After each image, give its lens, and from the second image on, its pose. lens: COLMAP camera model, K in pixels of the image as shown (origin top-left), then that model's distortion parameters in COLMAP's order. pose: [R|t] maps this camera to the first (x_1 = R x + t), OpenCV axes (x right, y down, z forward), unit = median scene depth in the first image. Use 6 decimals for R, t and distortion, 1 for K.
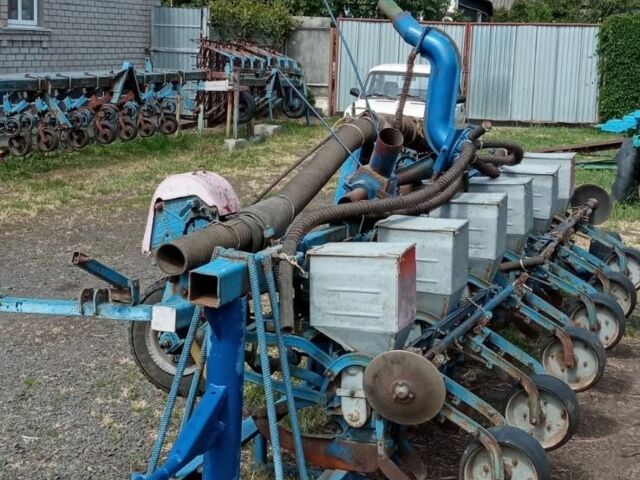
lens RADIAL K [[1102.3, 0, 320.0], [0, 1102.3, 240.0], [0, 0, 1]] dist [0.038556, -0.023263]
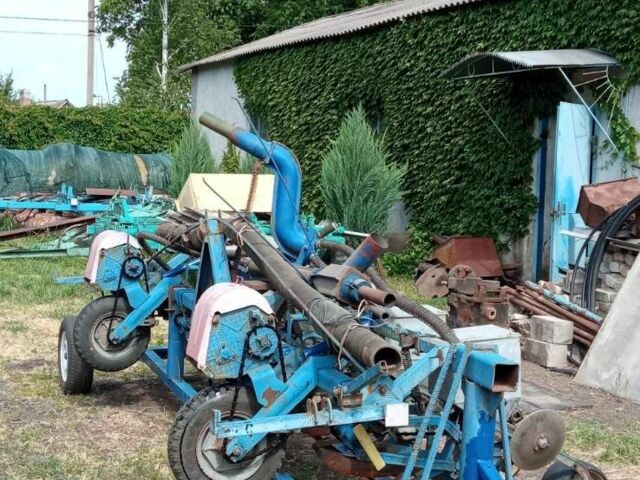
lens RADIAL K [[1102.3, 0, 320.0], [0, 1102.3, 240.0], [0, 0, 1]] dist [0.038556, -0.023263]
pose [[0.762999, -0.056049, 0.643966, -0.860451], [0.103941, 0.993908, -0.036647, -0.066897], [-0.637989, 0.094896, 0.764176, 0.176451]]
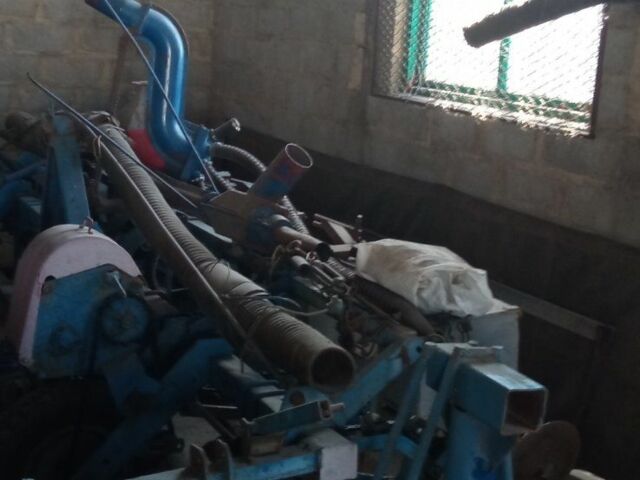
lens RADIAL K [[1102.3, 0, 320.0], [0, 1102.3, 240.0], [0, 0, 1]] dist [0.038556, -0.023263]
pose [[0.699818, -0.138371, 0.700792, -0.576948], [0.097888, 0.990381, 0.097798, -0.125961], [-0.707583, 0.000159, 0.706631, 0.503495]]
